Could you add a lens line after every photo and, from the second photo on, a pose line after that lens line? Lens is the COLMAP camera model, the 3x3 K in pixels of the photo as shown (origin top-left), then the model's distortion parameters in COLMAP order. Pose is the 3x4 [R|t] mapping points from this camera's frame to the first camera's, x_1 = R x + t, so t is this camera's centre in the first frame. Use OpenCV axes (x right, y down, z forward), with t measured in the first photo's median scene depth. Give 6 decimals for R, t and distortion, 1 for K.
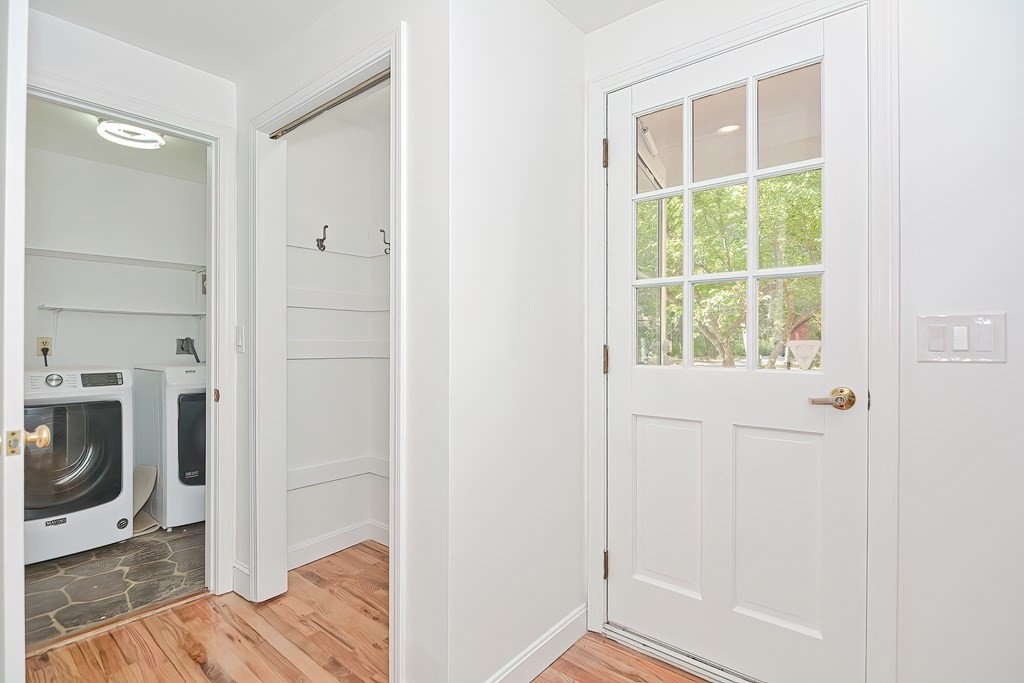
lens RADIAL K [[497.6, 0, 500.9], [0, 497.6, 342.4], [0, 0, 1]] dist [-0.000387, -0.002482]
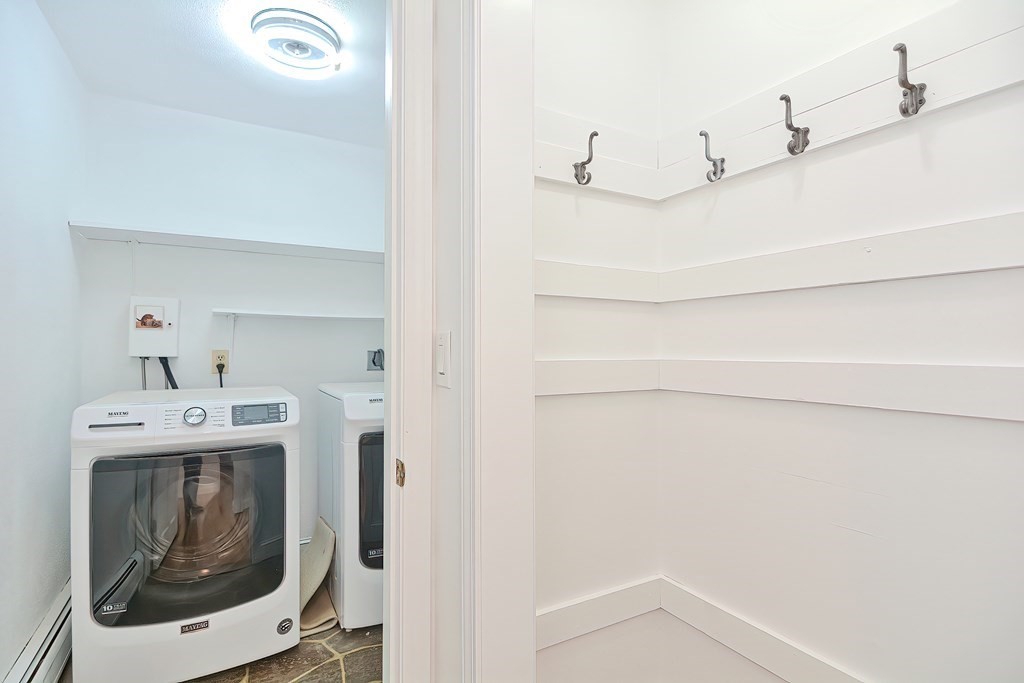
lens RADIAL K [[497.6, 0, 515.1], [0, 497.6, 342.9], [0, 0, 1]] dist [-0.000387, -0.002482]
pose [[0.946456, -0.005870, -0.322780, -0.241776], [0.001575, 0.999907, -0.013567, -0.012388], [0.322830, 0.012332, 0.946377, 0.452924]]
